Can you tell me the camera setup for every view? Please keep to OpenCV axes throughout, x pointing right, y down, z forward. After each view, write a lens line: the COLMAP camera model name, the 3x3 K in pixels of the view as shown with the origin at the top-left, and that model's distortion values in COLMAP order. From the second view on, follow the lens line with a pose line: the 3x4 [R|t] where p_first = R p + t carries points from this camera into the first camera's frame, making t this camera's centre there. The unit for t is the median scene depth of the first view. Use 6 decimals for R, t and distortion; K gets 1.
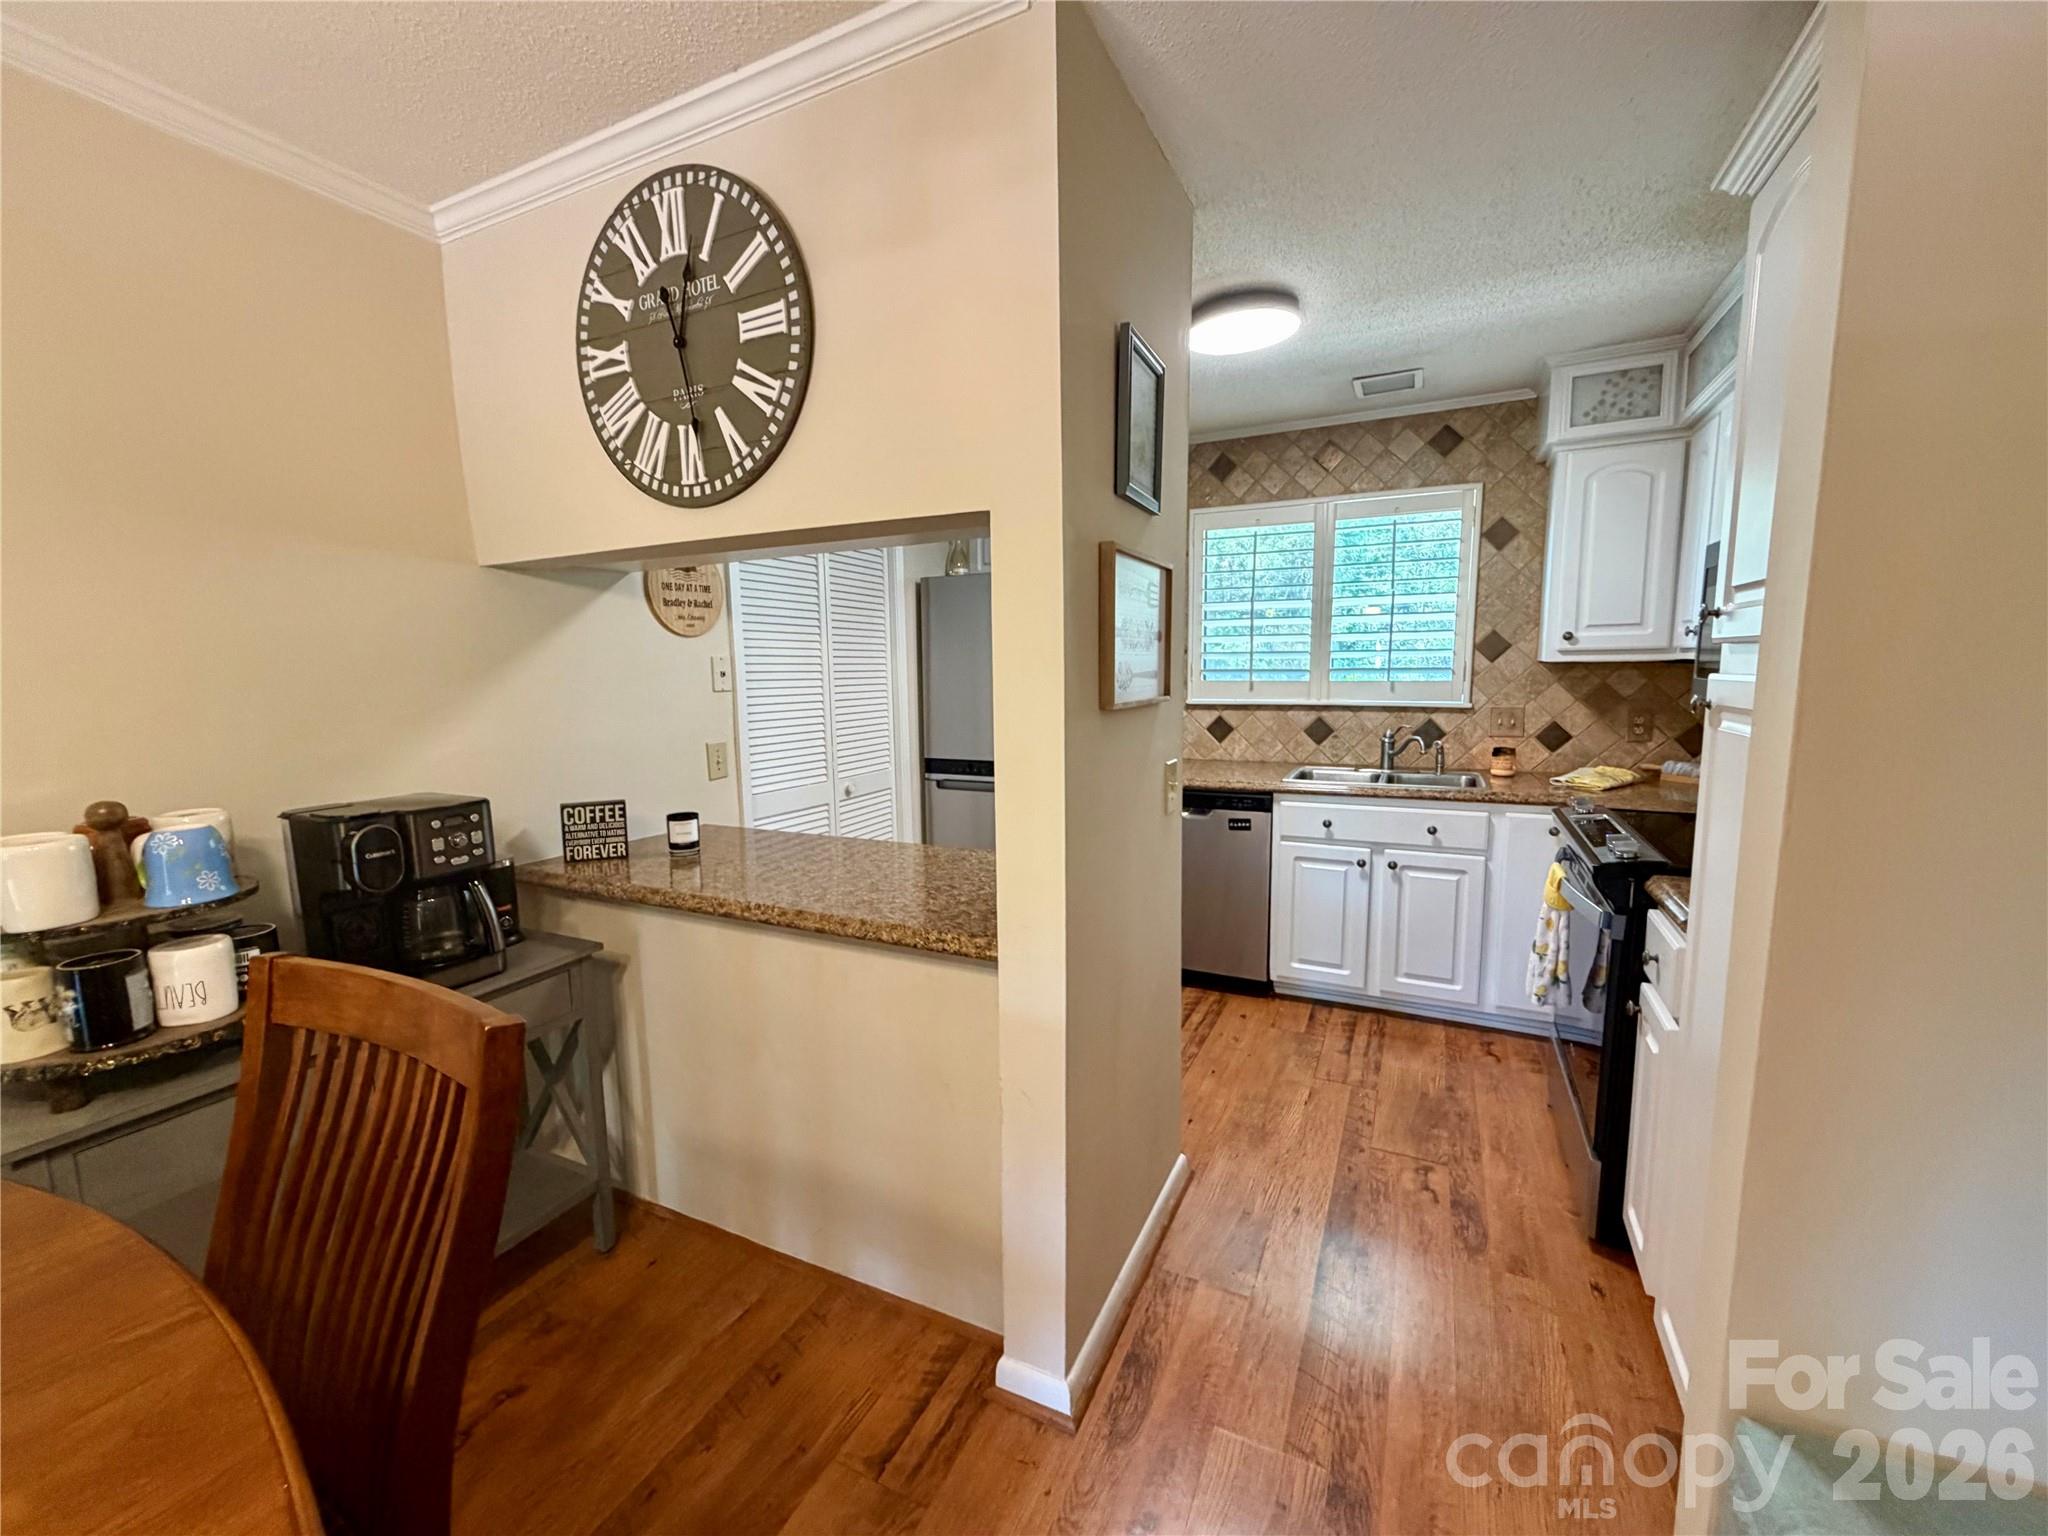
lens RADIAL K [[817.5, 0, 1017.6], [0, 817.5, 766.3], [0, 0, 1]] dist [-0.000233, 0.000507]
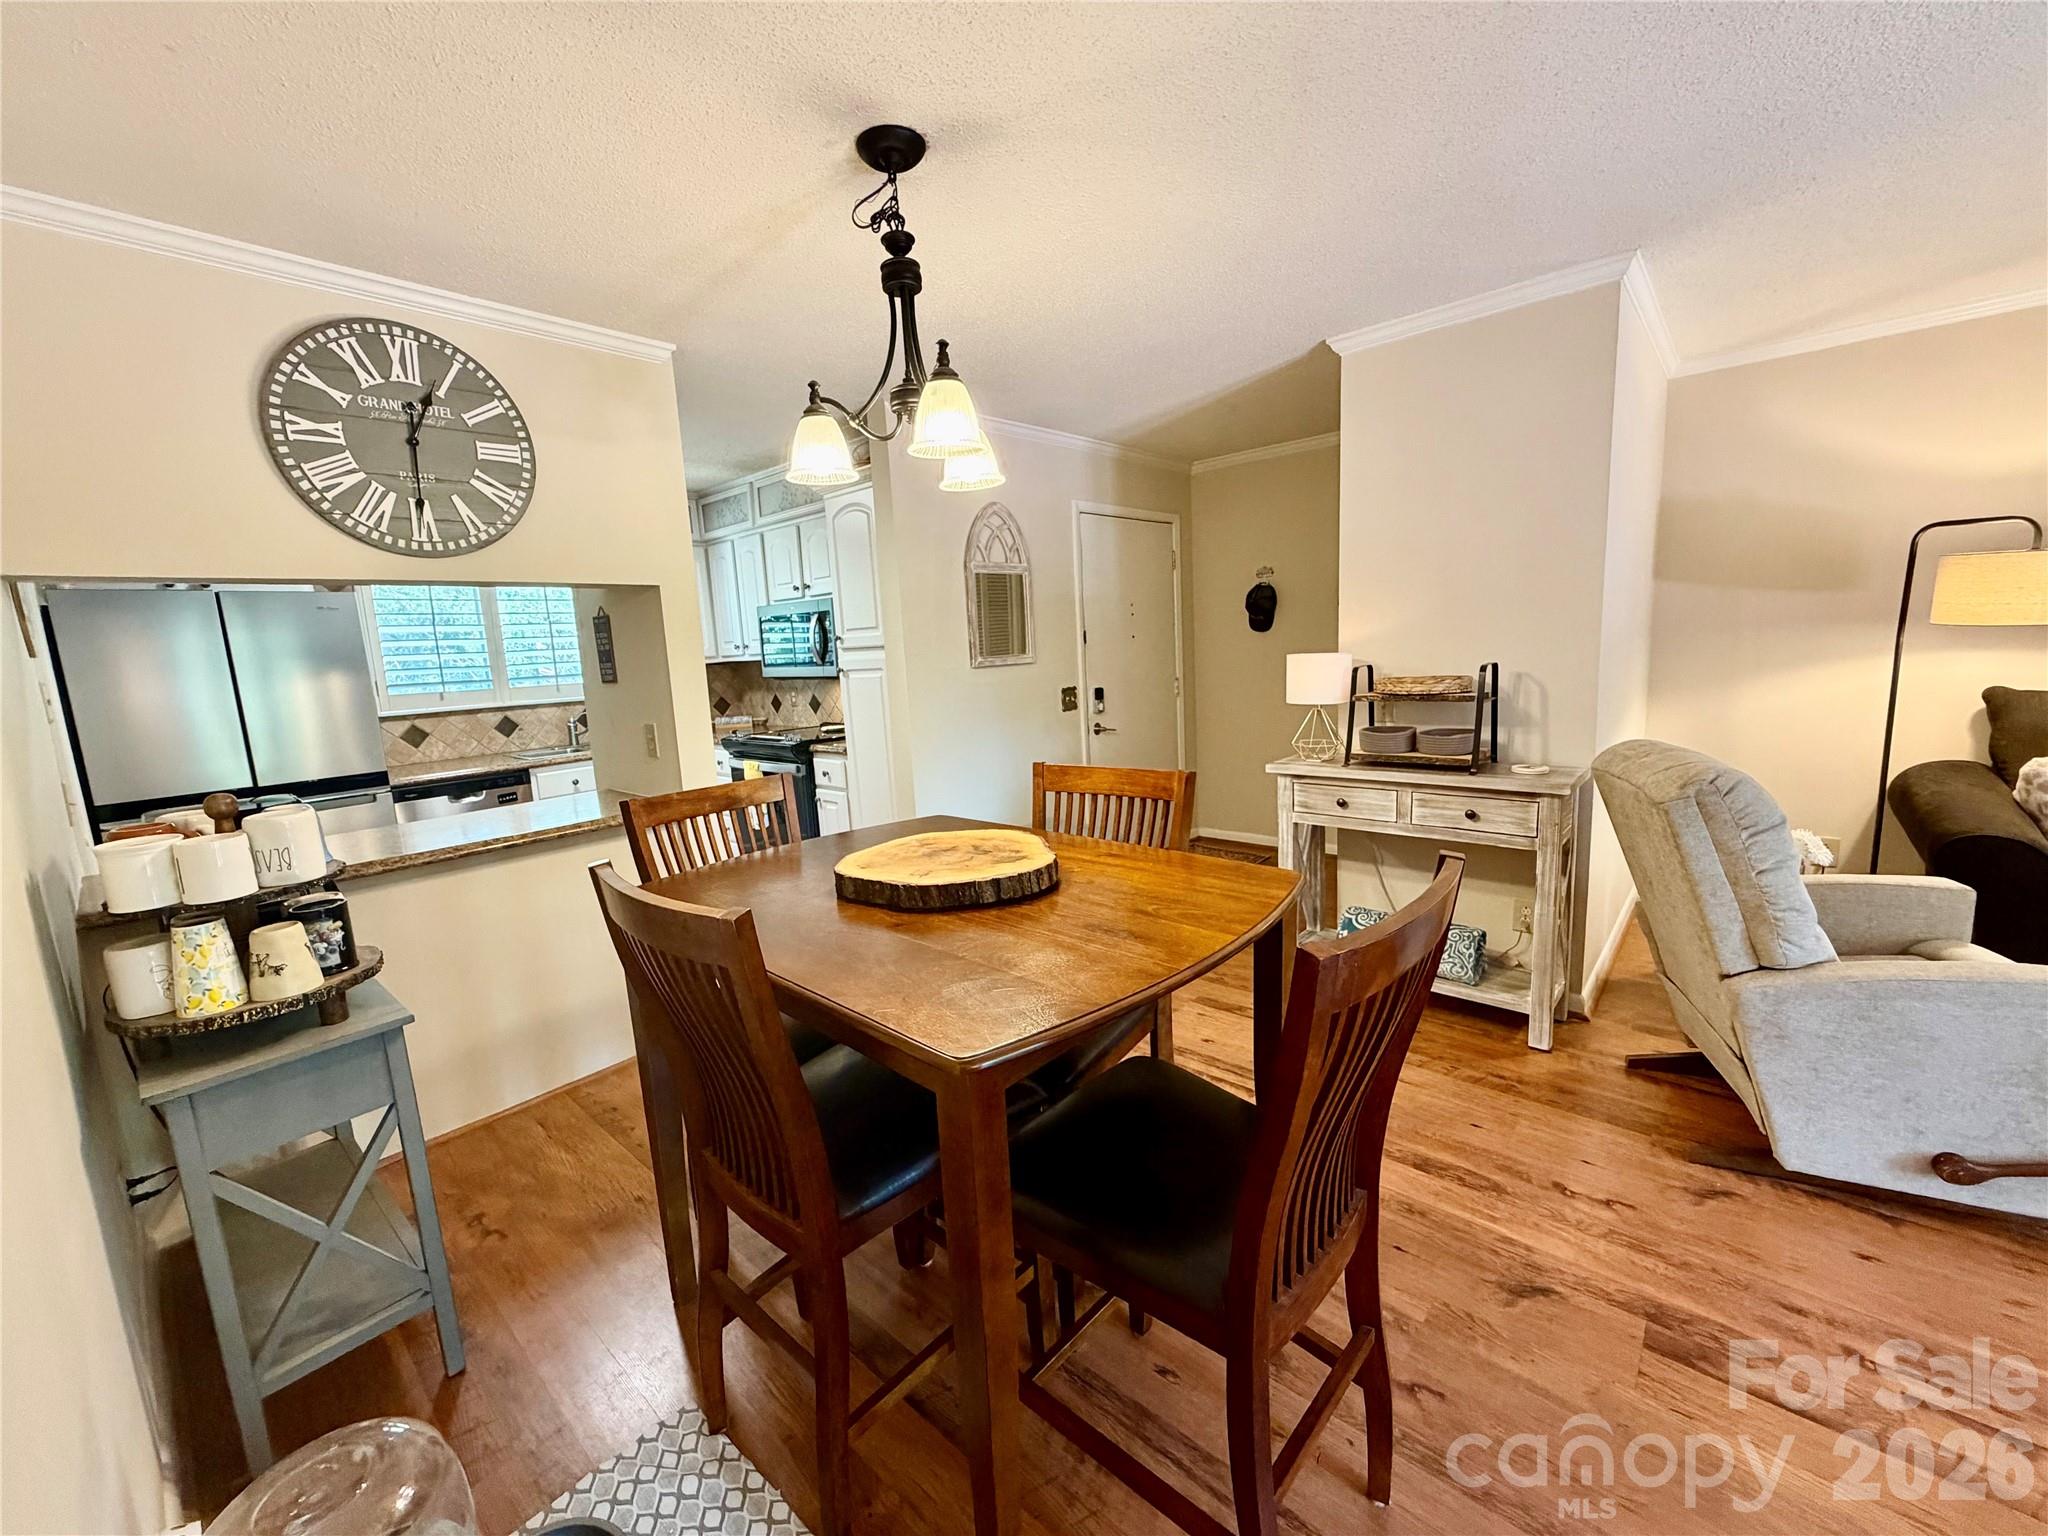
lens RADIAL K [[817.5, 0, 1022.7], [0, 817.5, 767.9], [0, 0, 1]] dist [-0.000233, 0.000507]
pose [[0.267653, -0.145317, 0.952494, -0.786475], [0.171163, 0.980009, 0.101417, 0.035111], [-0.948190, 0.135887, 0.287176, -0.164942]]
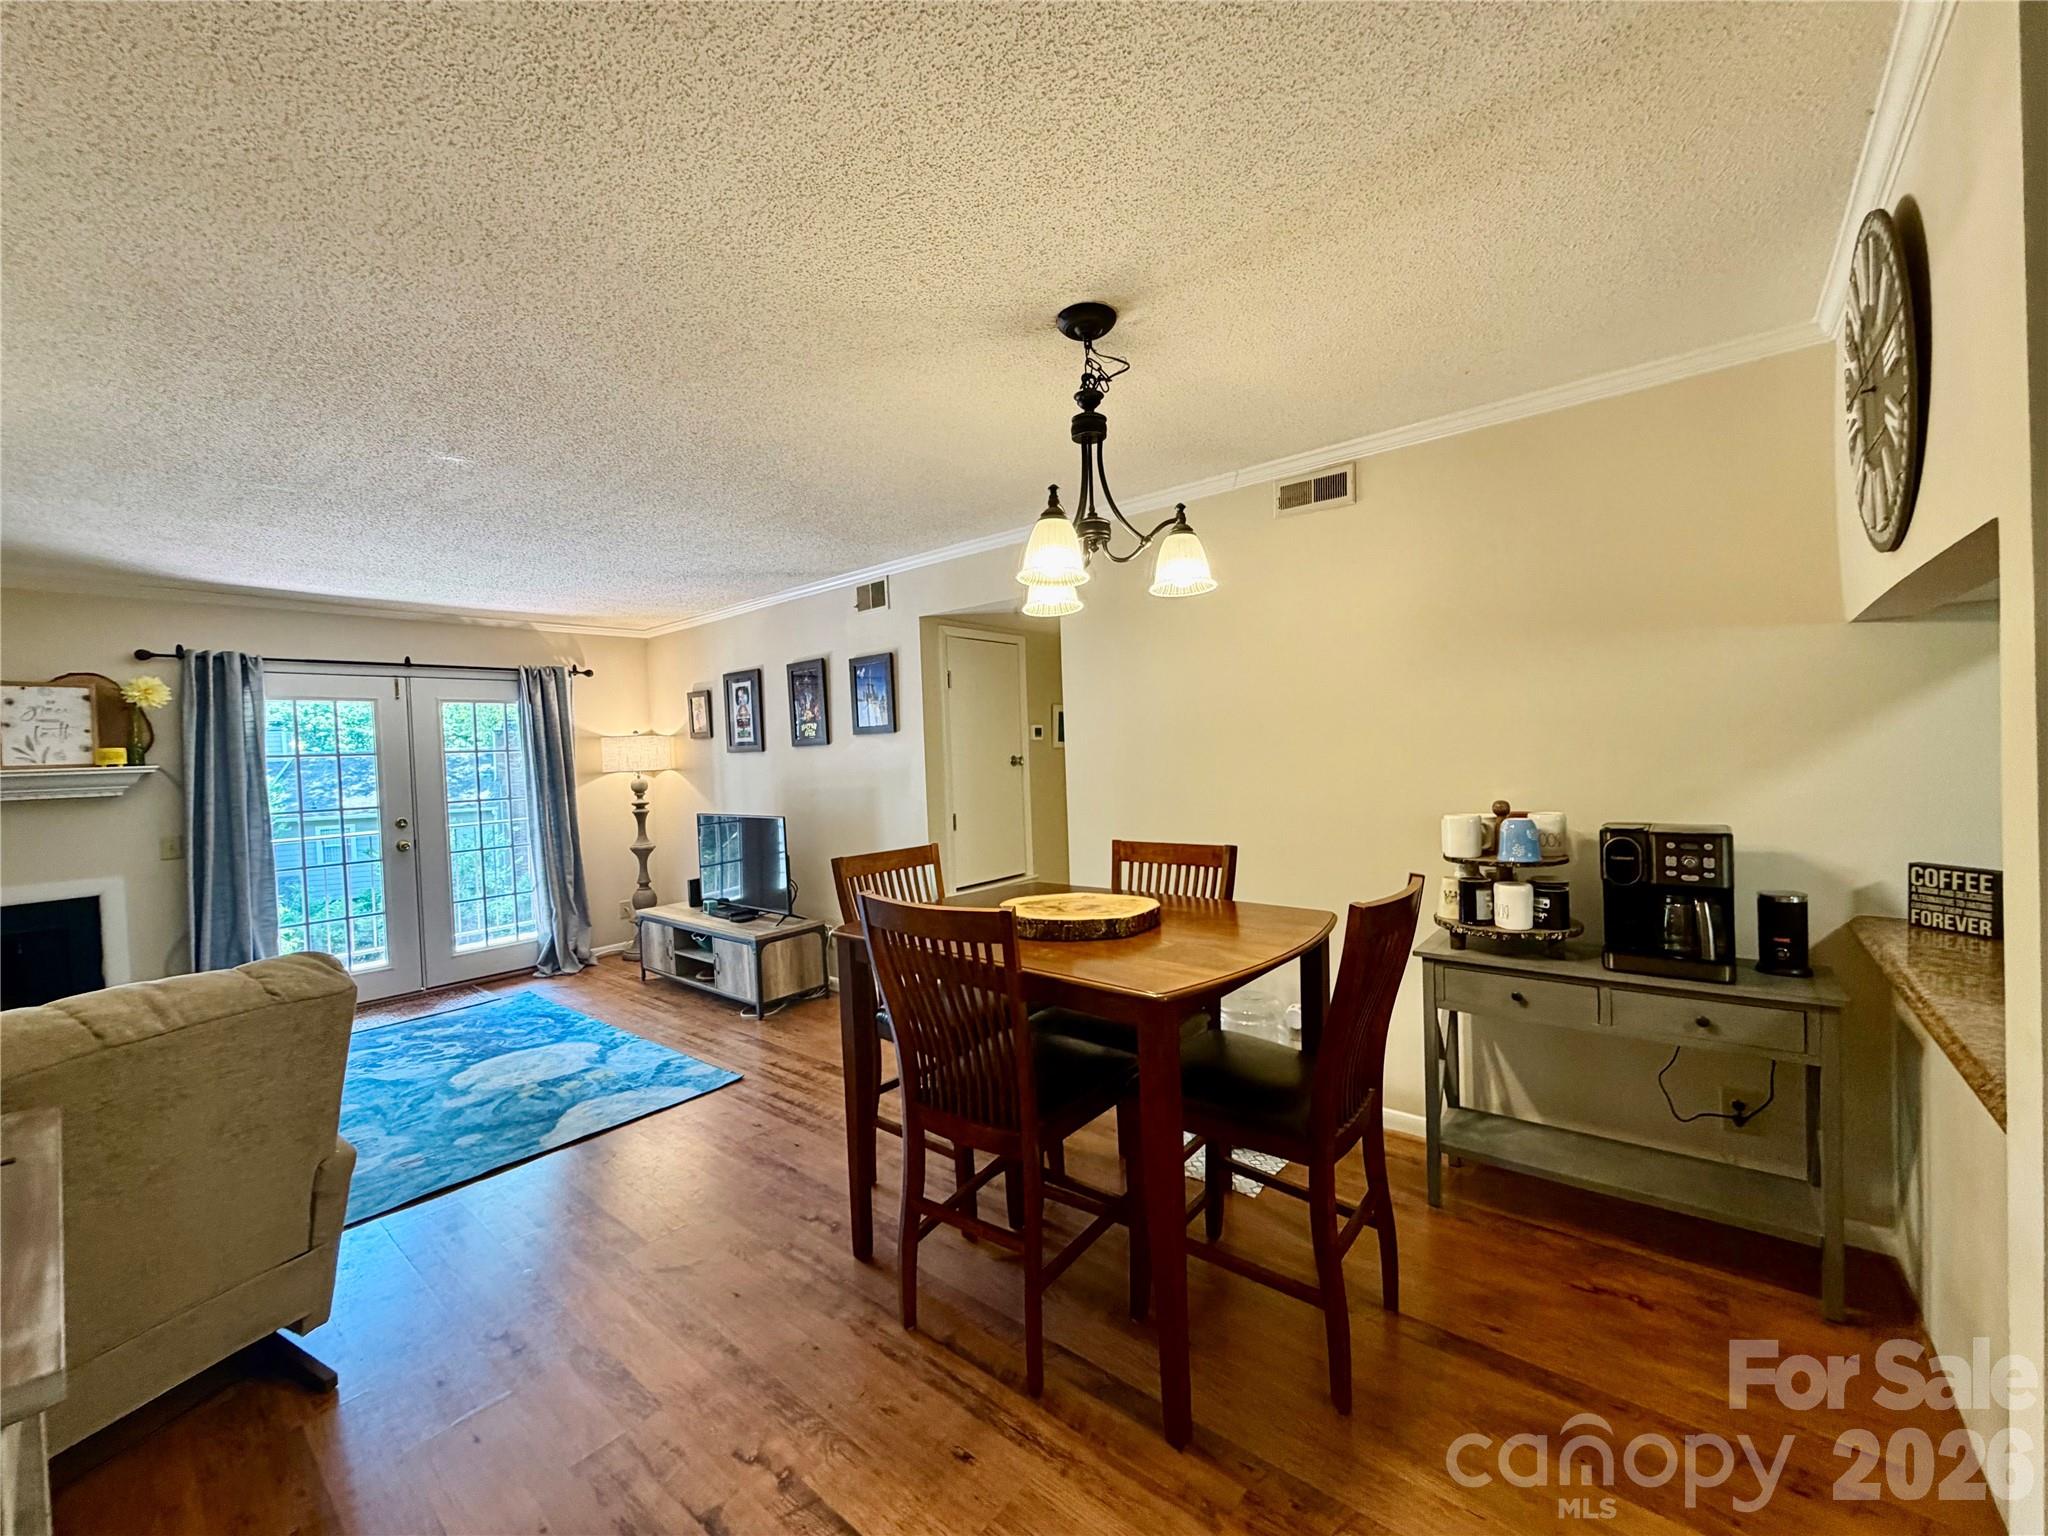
lens RADIAL K [[817.5, 0, 1018.2], [0, 817.5, 766.2], [0, 0, 1]] dist [-0.000233, 0.000507]
pose [[-0.231310, 0.043103, -0.971925, 0.397643], [-0.080837, 0.994712, 0.063352, -0.026742], [0.969516, 0.093221, -0.226603, 0.141994]]
